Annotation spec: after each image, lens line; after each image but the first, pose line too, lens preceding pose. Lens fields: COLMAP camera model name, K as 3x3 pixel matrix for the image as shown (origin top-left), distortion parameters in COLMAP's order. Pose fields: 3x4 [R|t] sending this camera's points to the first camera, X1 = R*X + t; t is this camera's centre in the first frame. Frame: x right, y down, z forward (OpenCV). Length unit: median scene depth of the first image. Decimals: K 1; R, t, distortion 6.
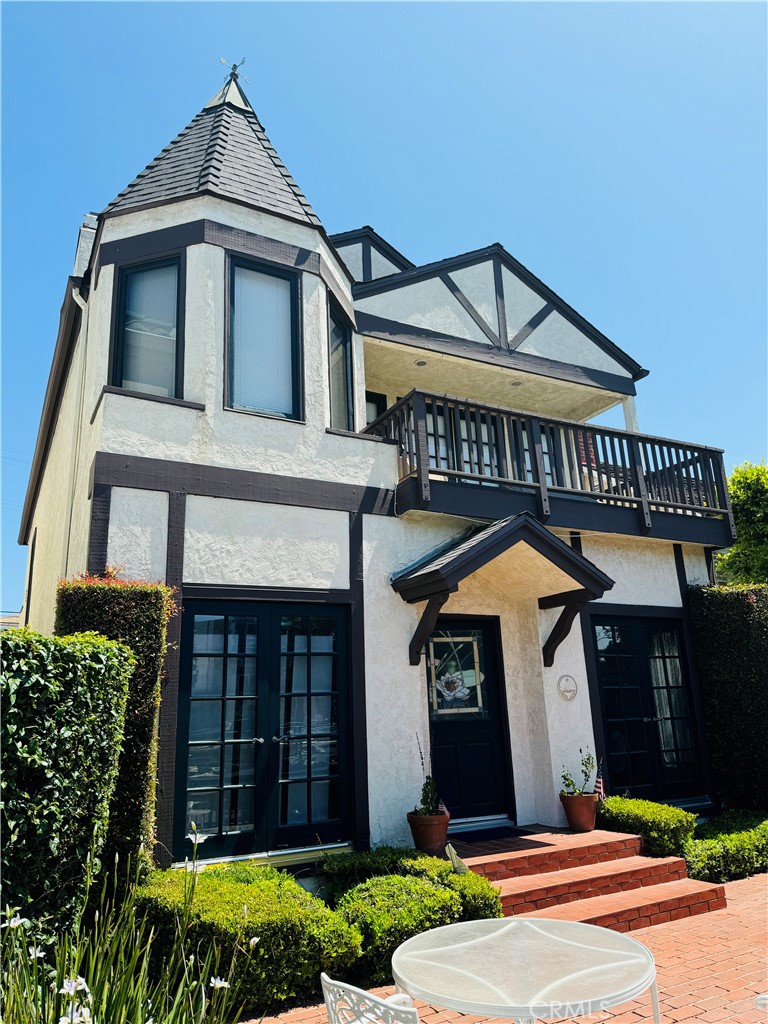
lens RADIAL K [[734.9, 0, 382.4], [0, 734.9, 472.5], [0, 0, 1]] dist [0.032569, -0.010276]
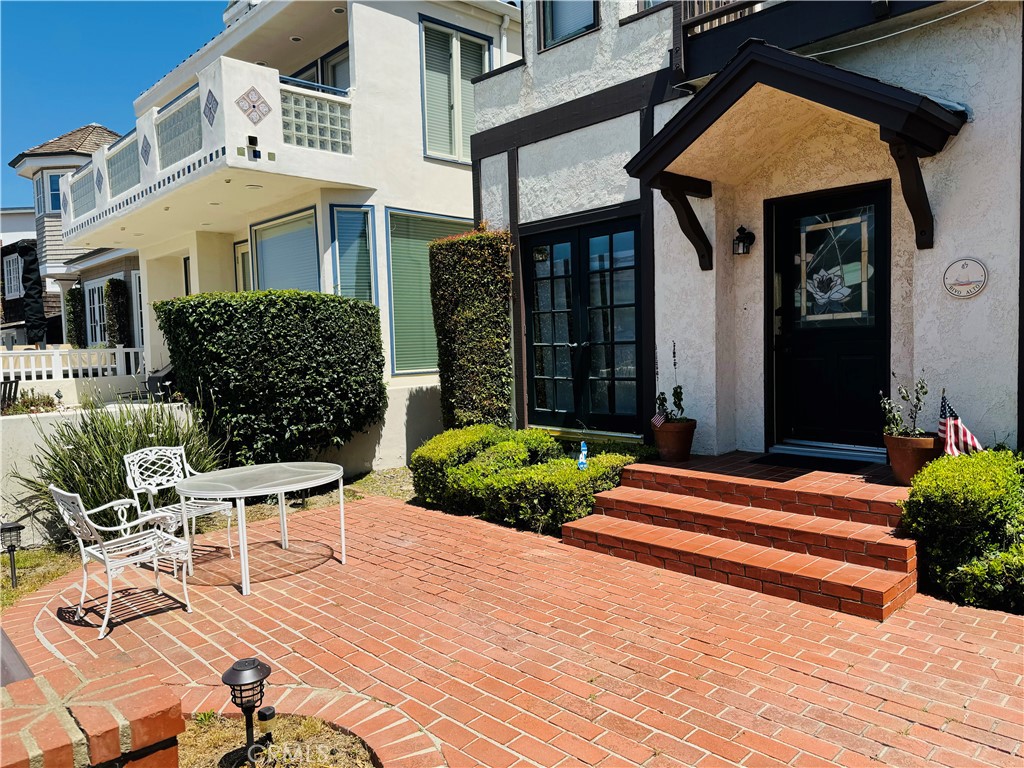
lens RADIAL K [[734.9, 0, 513.1], [0, 734.9, 384.0], [0, 0, 1]] dist [0.032569, -0.010276]
pose [[0.252683, 0.083879, -0.963907, 0.791556], [0.323313, 0.931649, 0.165827, 0.160472], [0.911932, -0.353545, 0.208293, 0.535281]]
